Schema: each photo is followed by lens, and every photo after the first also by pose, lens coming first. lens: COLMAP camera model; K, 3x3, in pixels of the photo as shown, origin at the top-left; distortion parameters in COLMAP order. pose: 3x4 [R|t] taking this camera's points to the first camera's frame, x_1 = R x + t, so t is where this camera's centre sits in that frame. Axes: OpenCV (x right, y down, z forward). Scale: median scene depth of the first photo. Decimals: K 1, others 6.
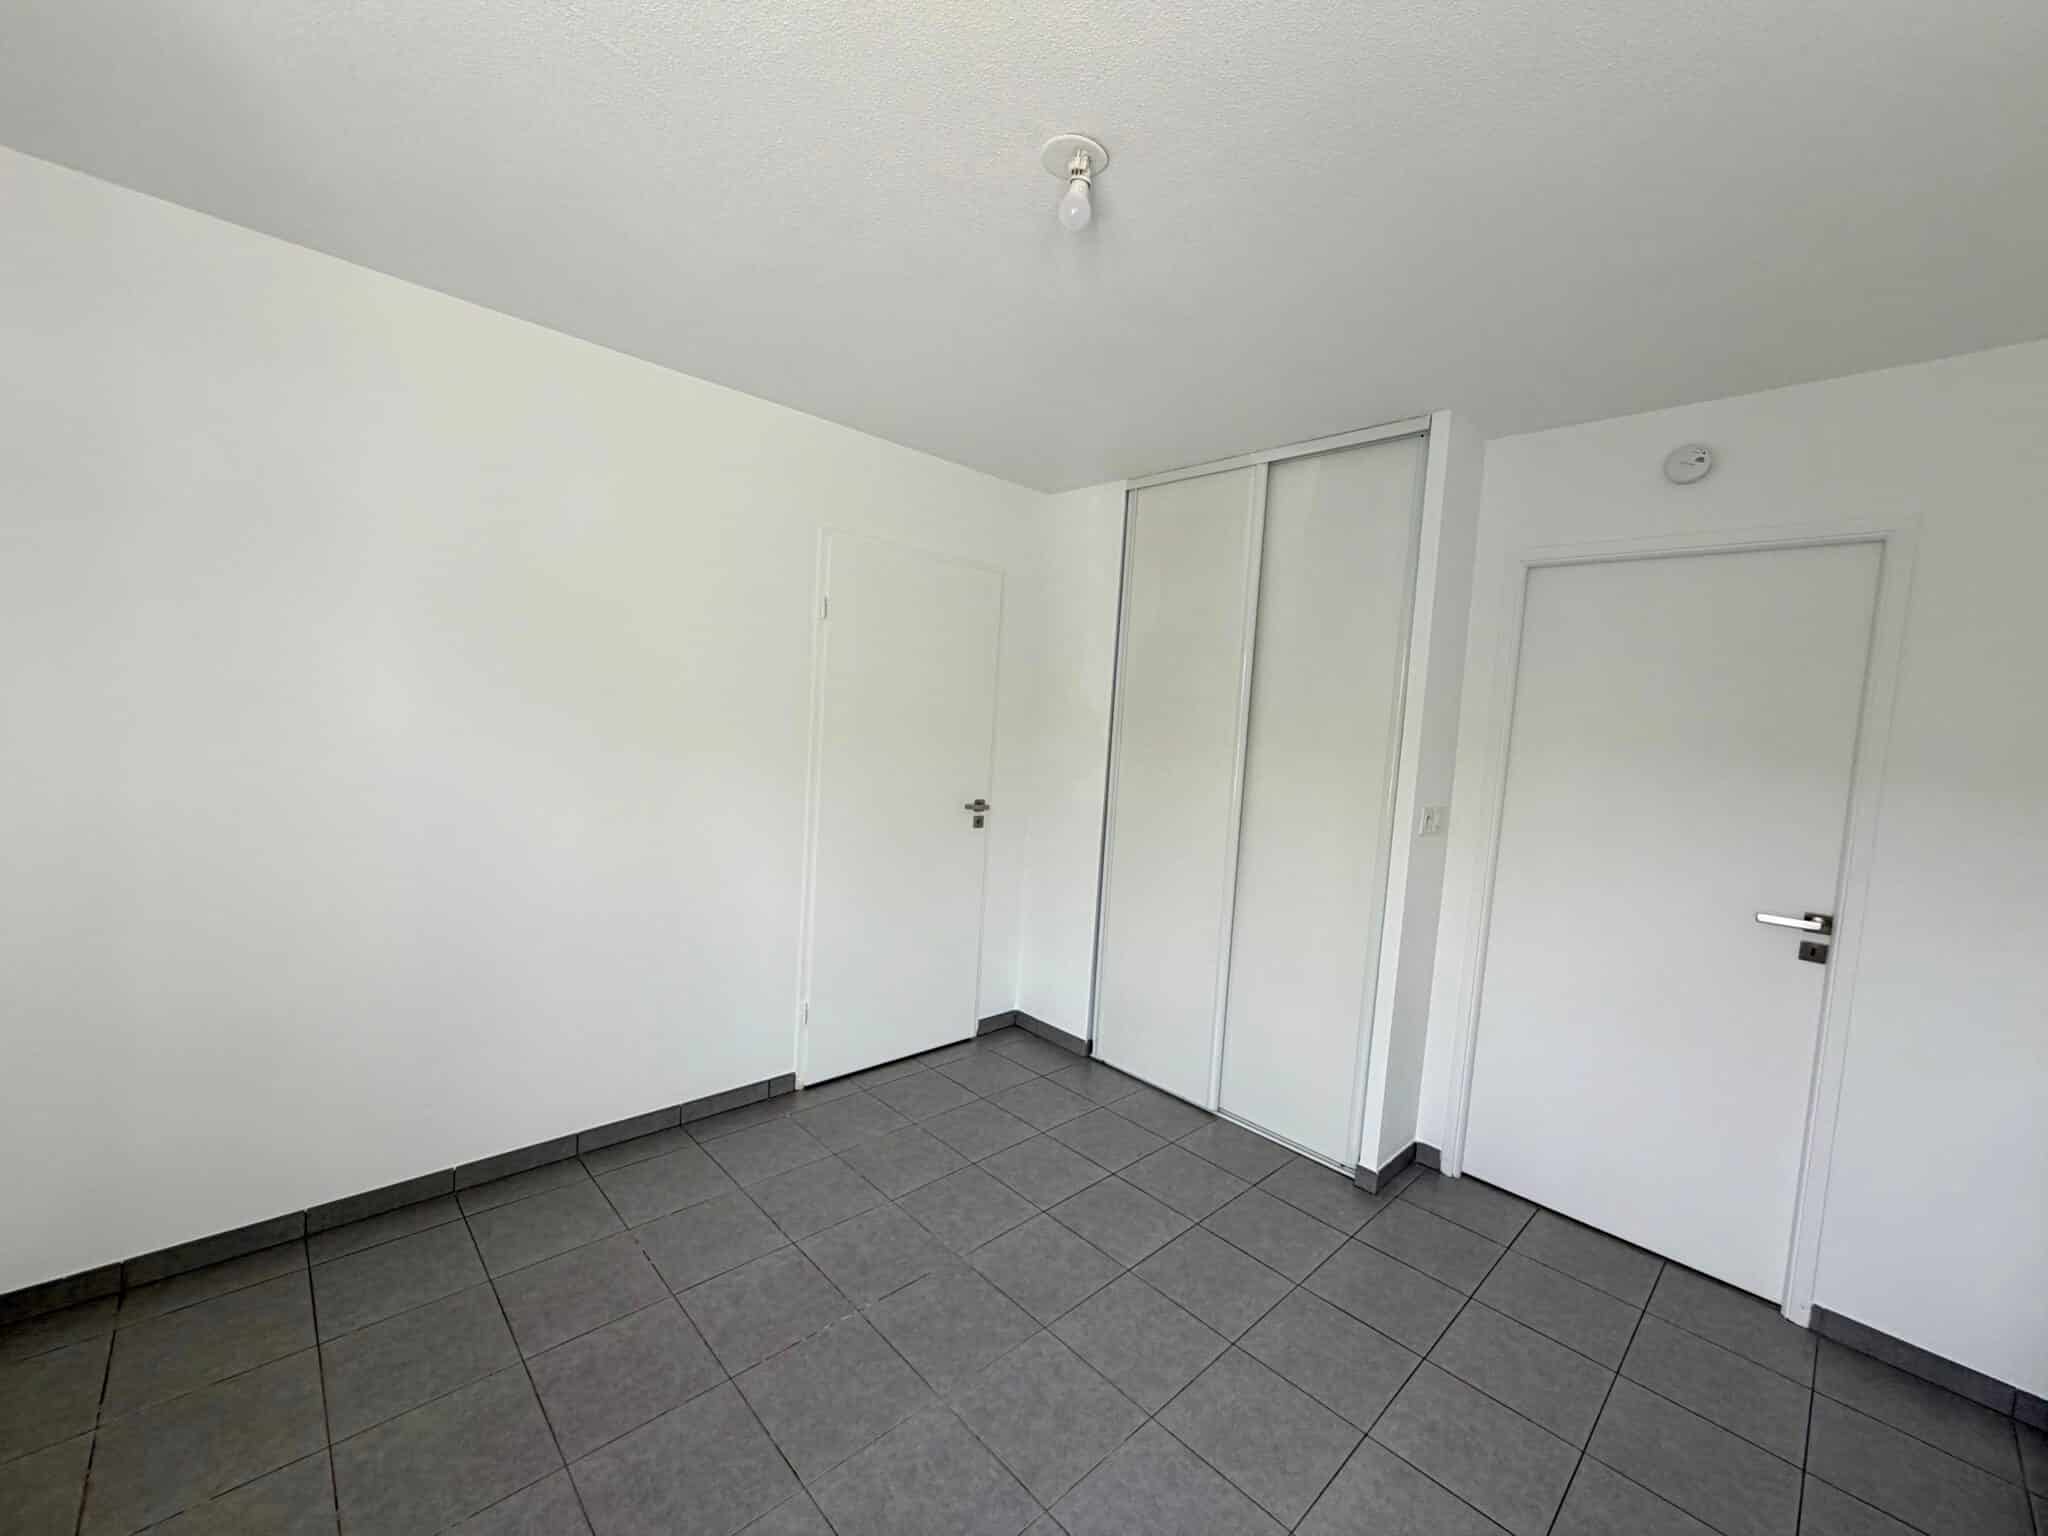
lens RADIAL K [[817.6, 0, 1024.0], [0, 817.6, 768.0], [0, 0, 1]] dist [-0.000194, -0.000074]
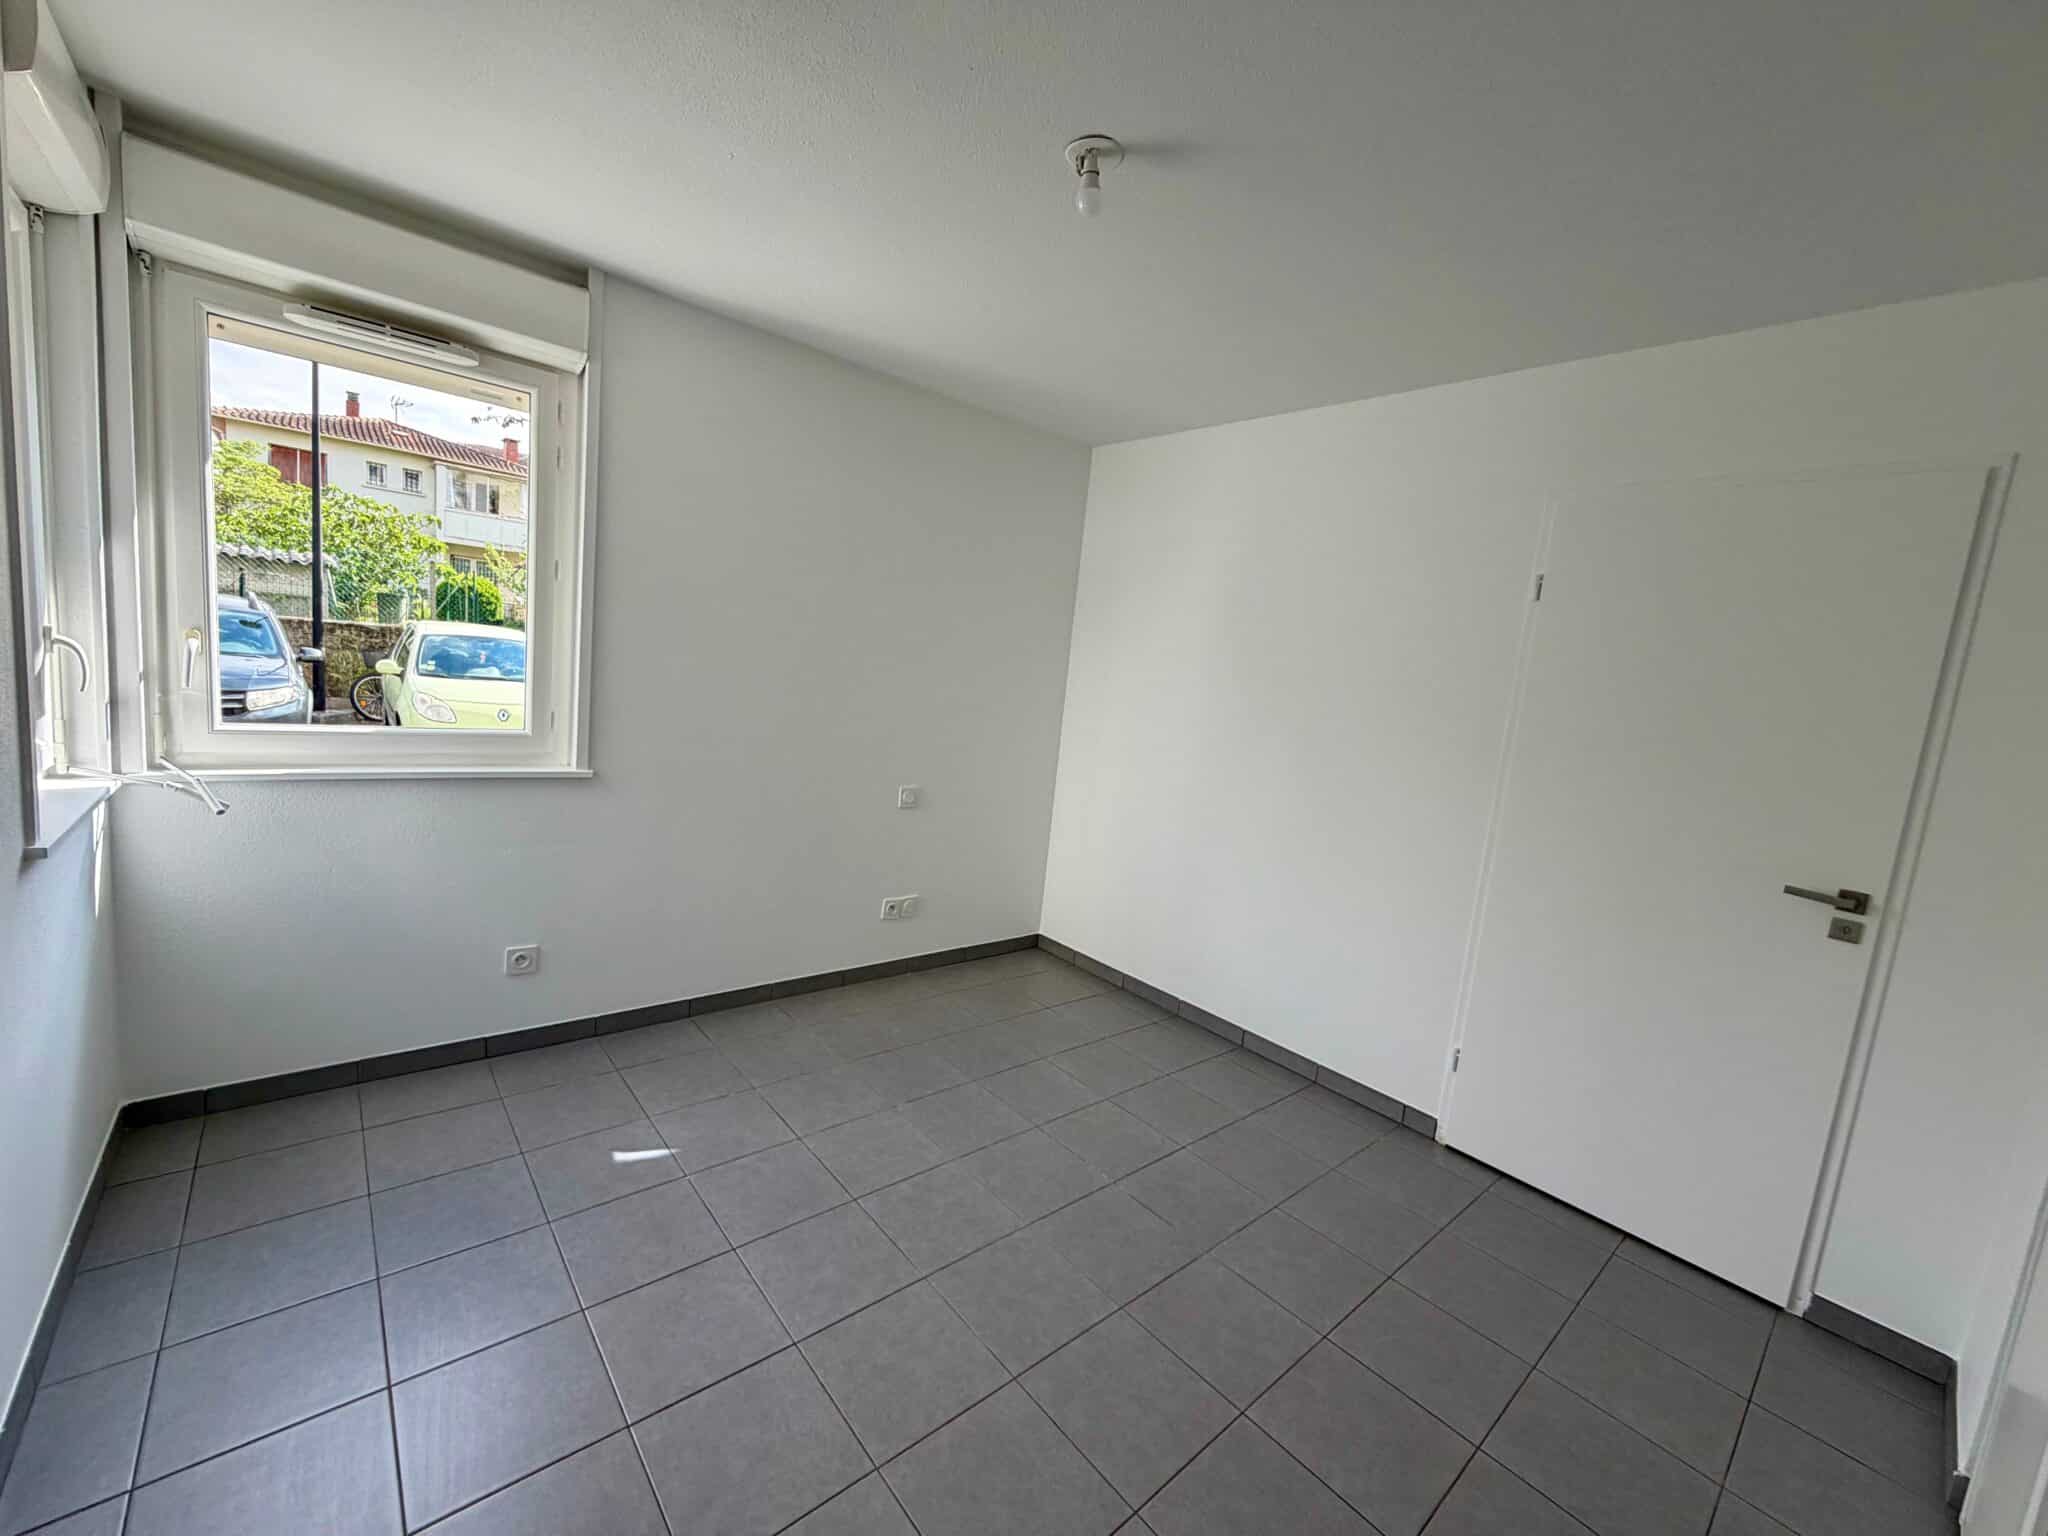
lens RADIAL K [[817.6, 0, 1024.0], [0, 817.6, 768.0], [0, 0, 1]] dist [-0.000194, -0.000074]
pose [[-0.039931, 0.059687, -0.997418, 0.606387], [-0.170824, 0.983111, 0.065669, 0.013170], [0.984492, 0.173006, -0.029060, 0.516677]]
